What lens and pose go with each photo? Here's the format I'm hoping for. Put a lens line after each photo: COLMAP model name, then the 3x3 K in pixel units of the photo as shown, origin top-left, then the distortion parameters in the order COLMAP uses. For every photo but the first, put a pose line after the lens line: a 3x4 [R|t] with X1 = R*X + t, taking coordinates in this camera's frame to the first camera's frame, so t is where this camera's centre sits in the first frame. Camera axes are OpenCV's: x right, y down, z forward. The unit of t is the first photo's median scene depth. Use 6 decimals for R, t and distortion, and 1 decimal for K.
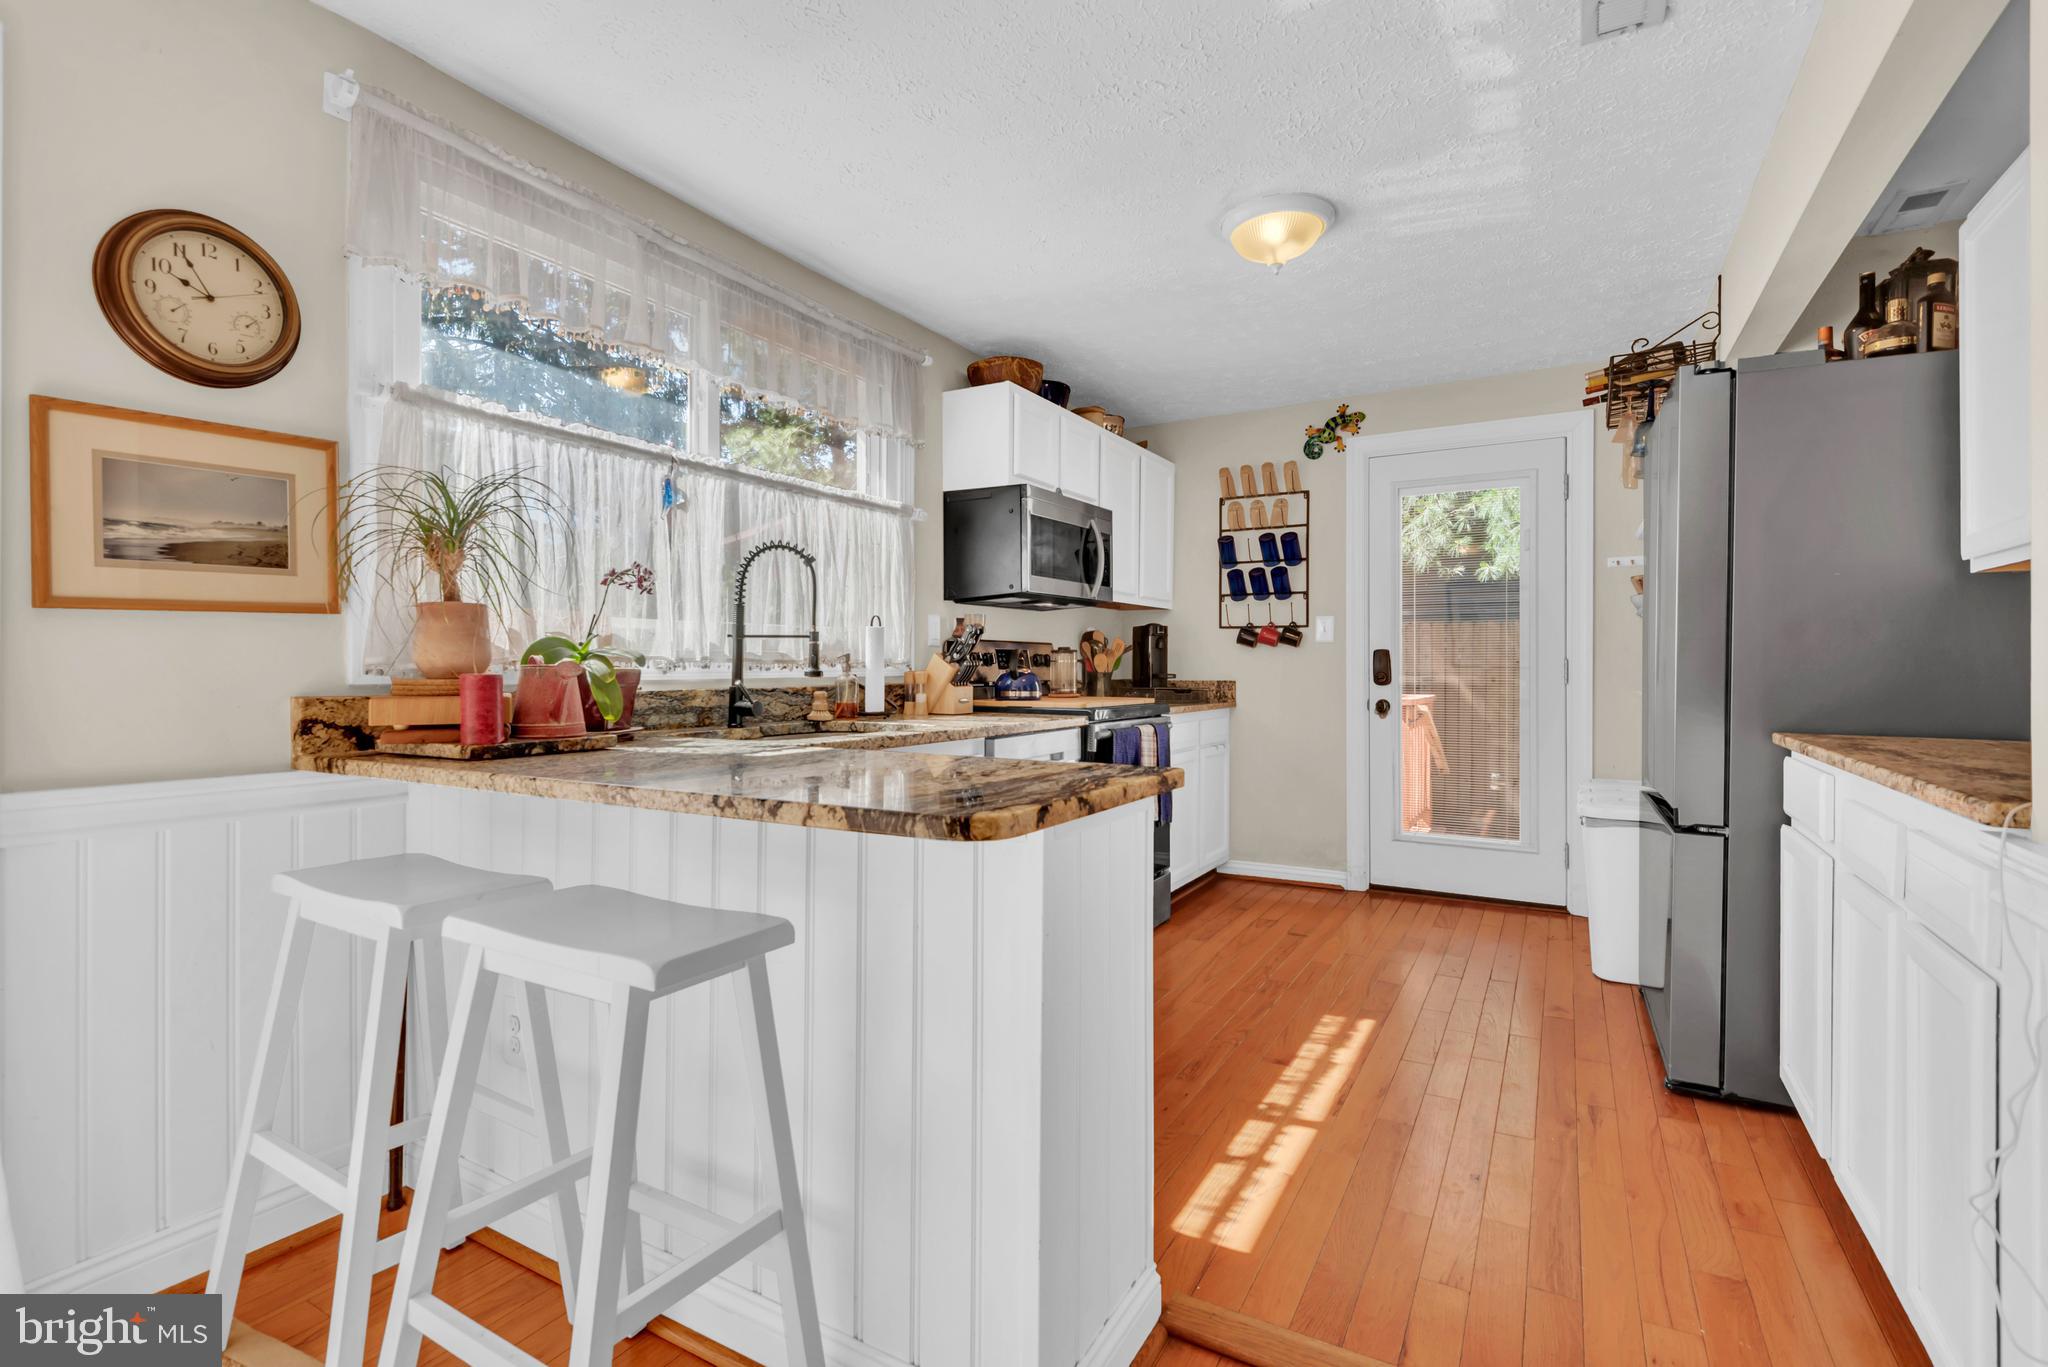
lens RADIAL K [[962.5, 0, 1014.4], [0, 962.5, 668.5], [0, 0, 1]] dist [0.027607, -0.020728]
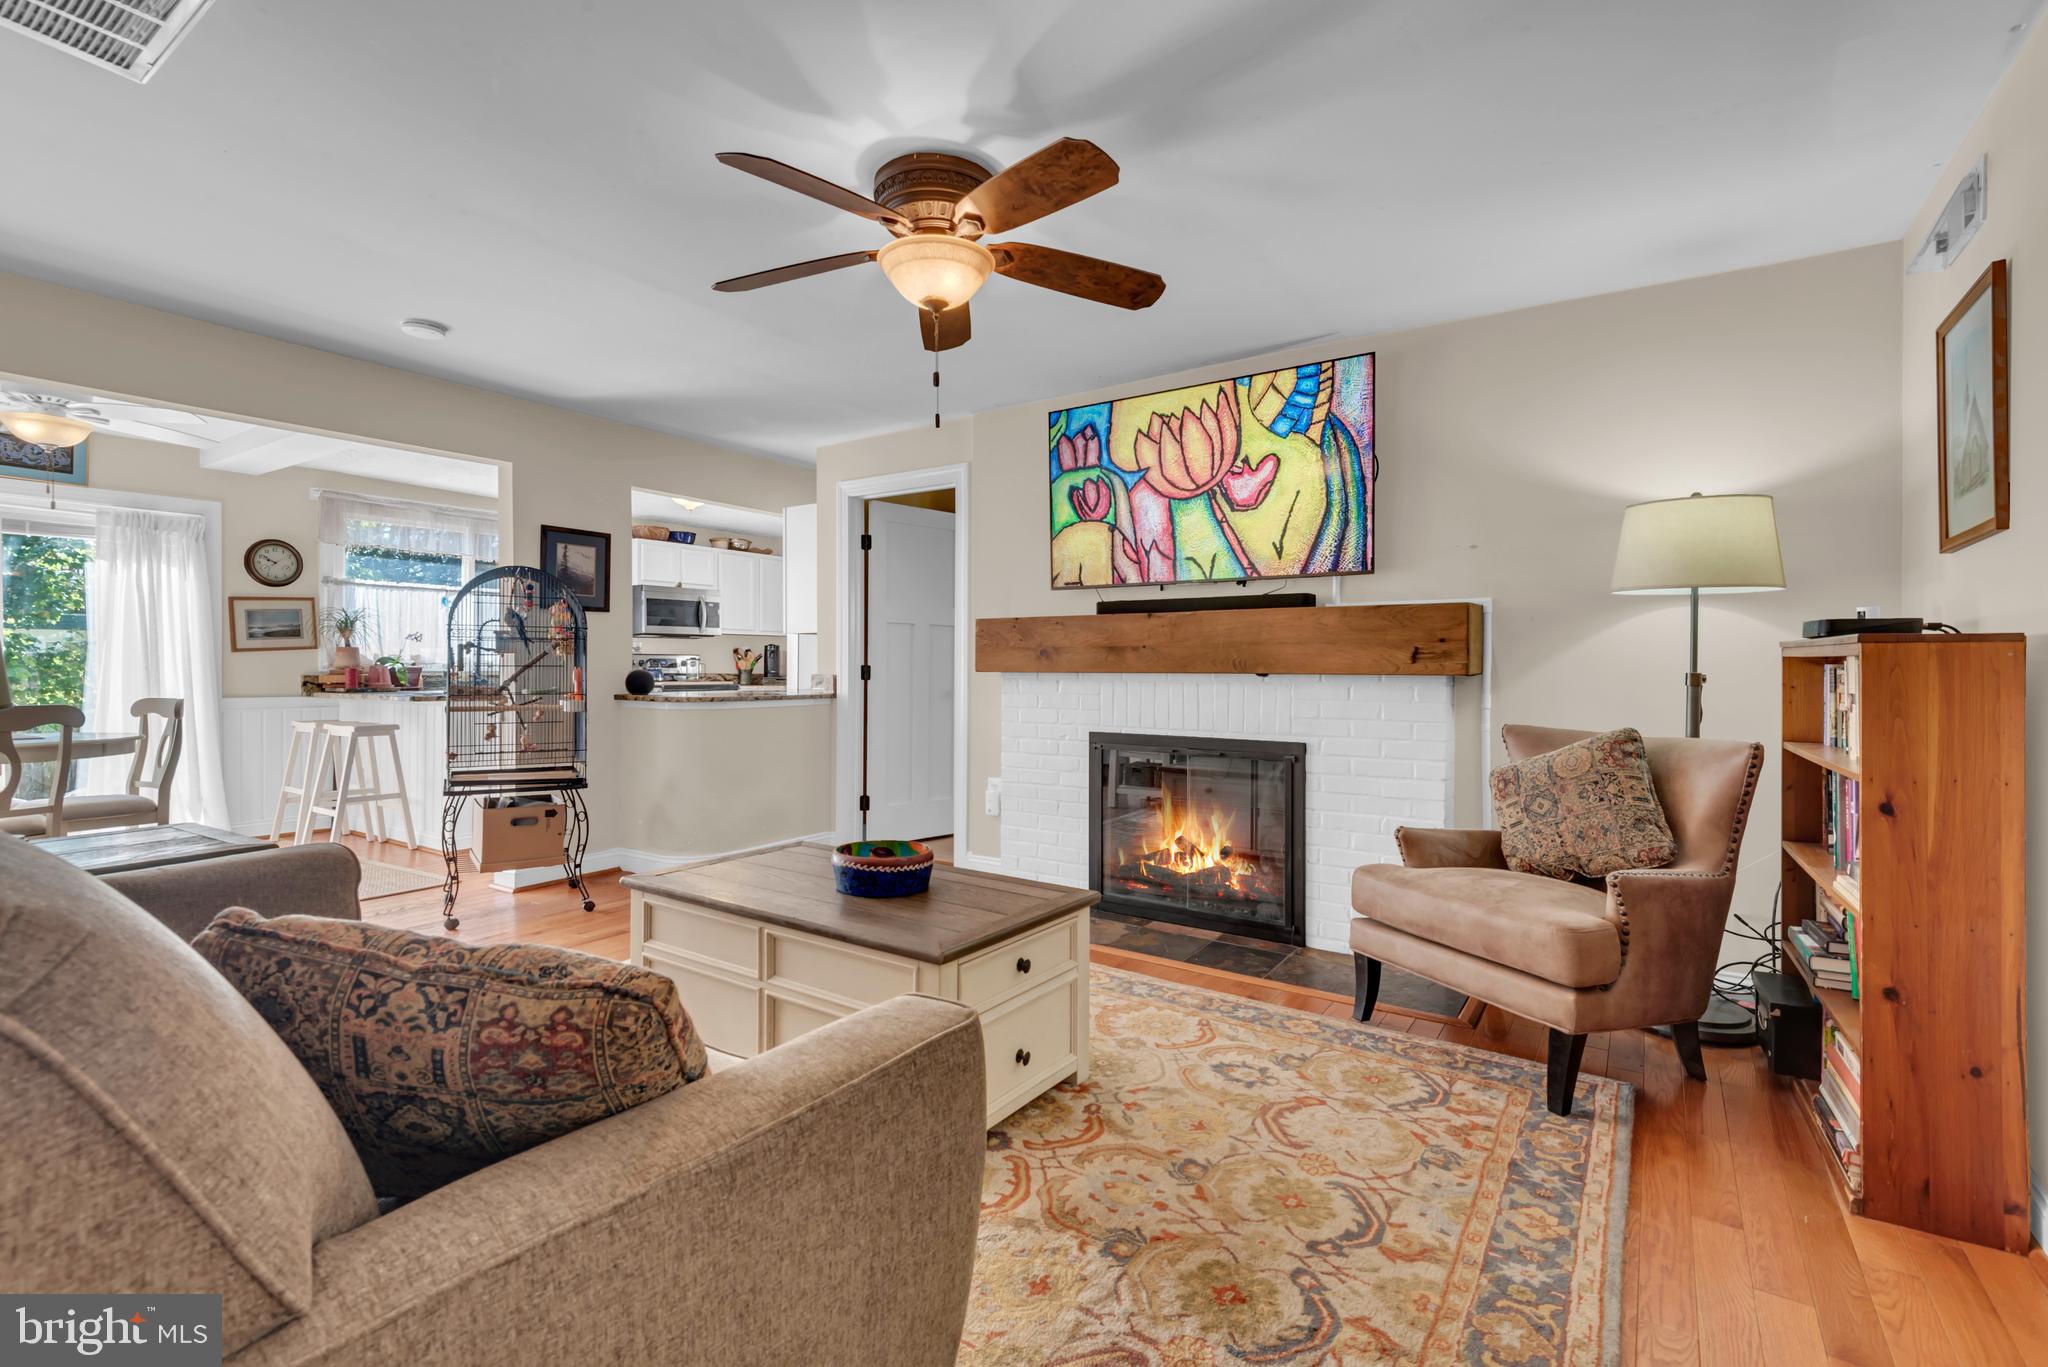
lens RADIAL K [[911.7, 0, 1014.7], [0, 911.7, 674.0], [0, 0, 1]] dist [0.043455, -0.022543]
pose [[0.996955, -0.000897, -0.077969, 0.869723], [0.001331, 0.999984, 0.005511, 0.004691], [0.077963, -0.005598, 0.996941, -0.890277]]
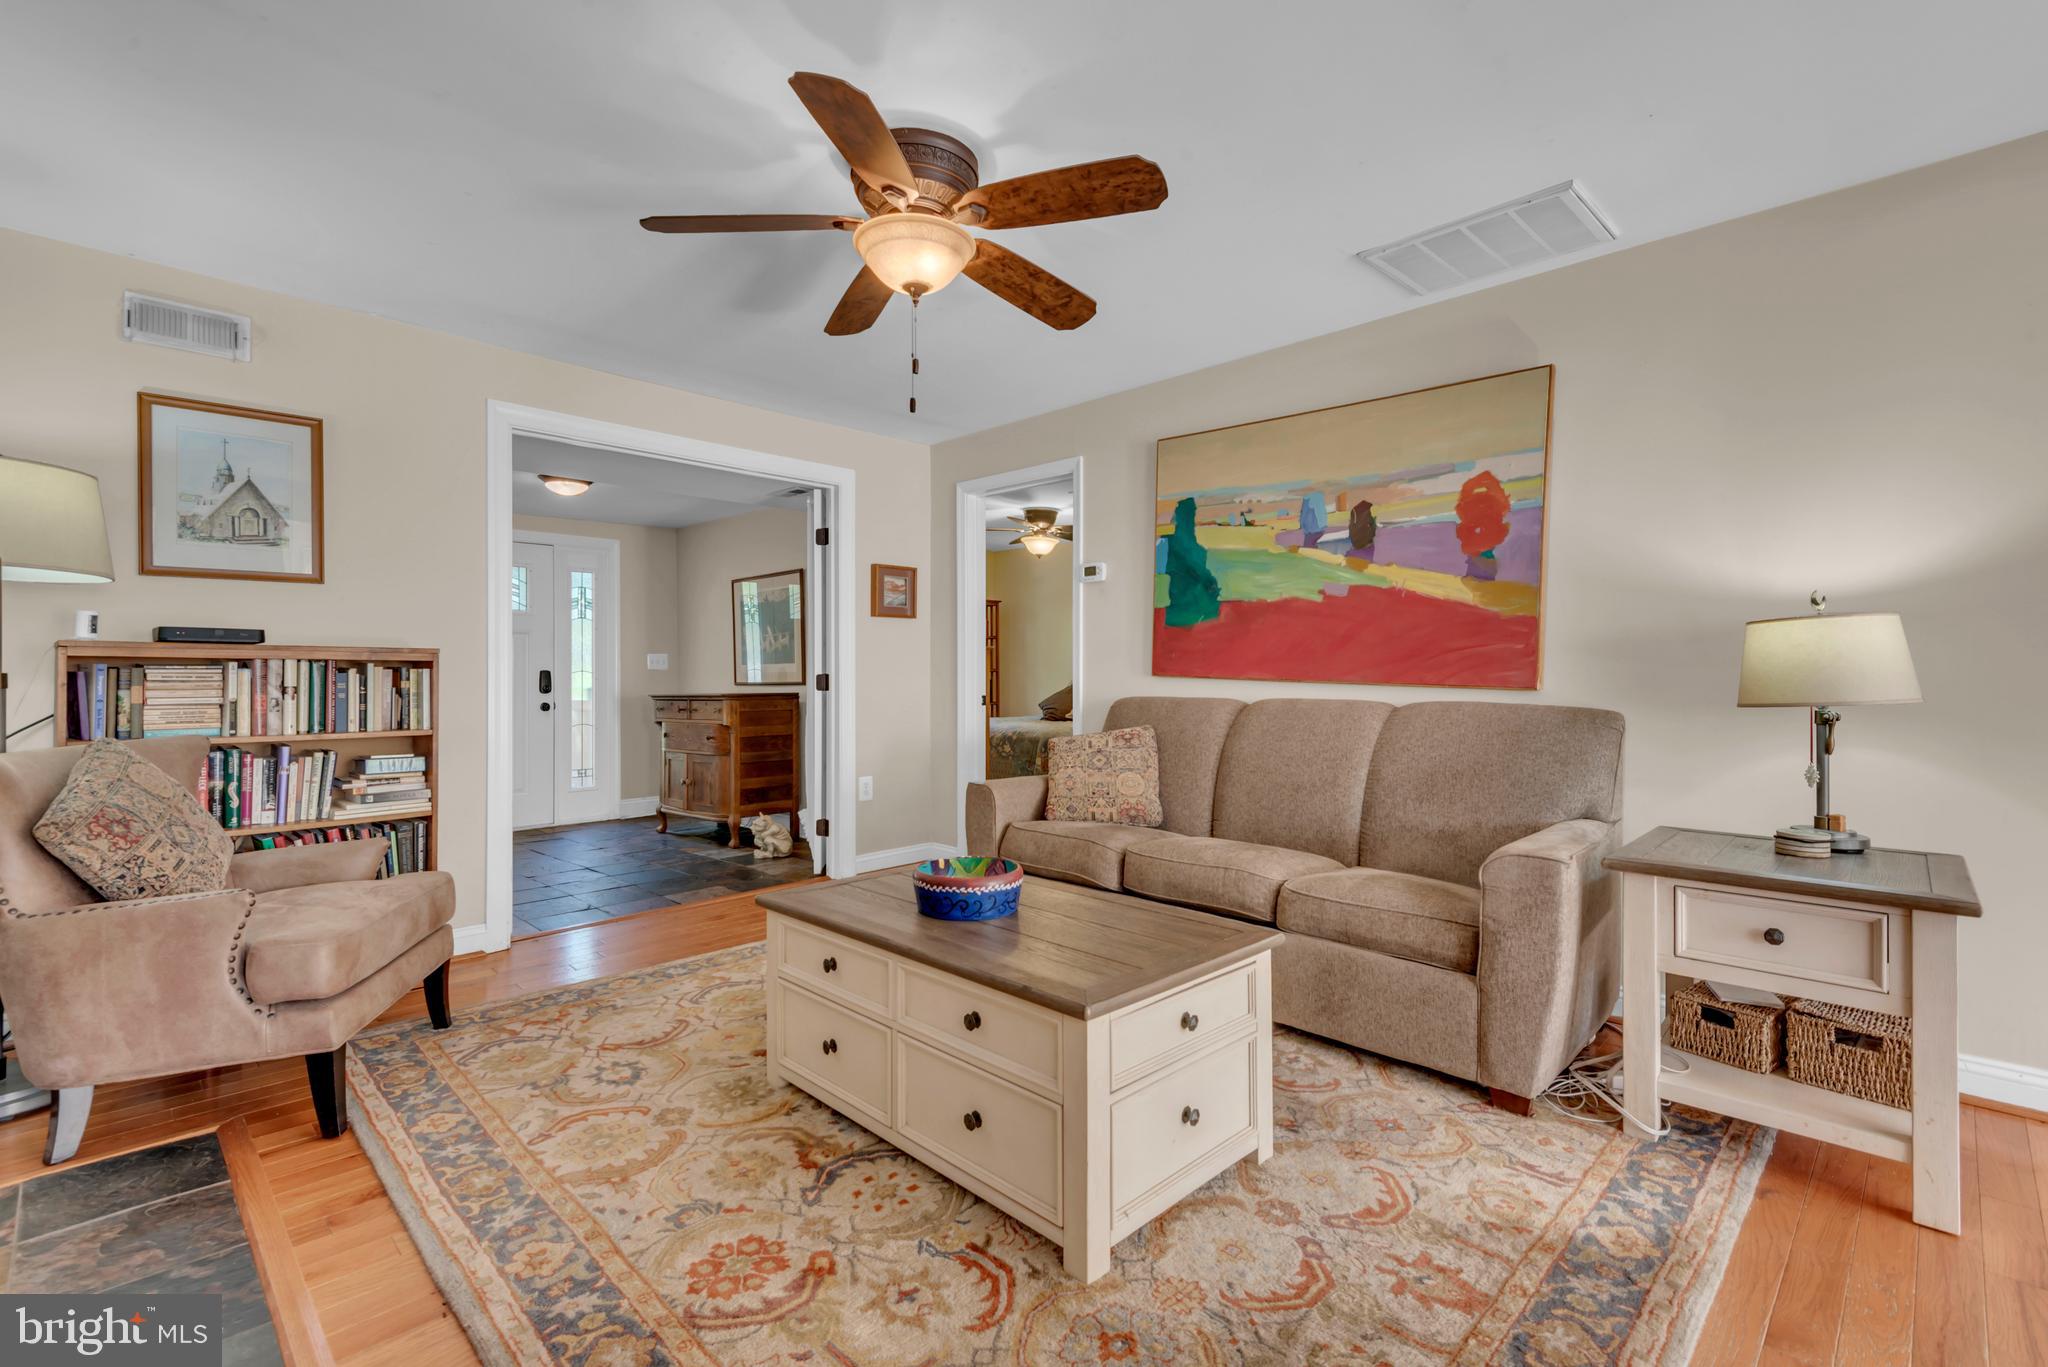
lens RADIAL K [[918.9, 0, 1003.0], [0, 918.9, 674.9], [0, 0, 1]] dist [0.042567, -0.023209]
pose [[-0.962863, -0.004300, 0.269956, 0.582287], [-0.003525, 0.999988, 0.003357, 0.005145], [-0.269967, 0.002281, -0.962867, 0.175405]]
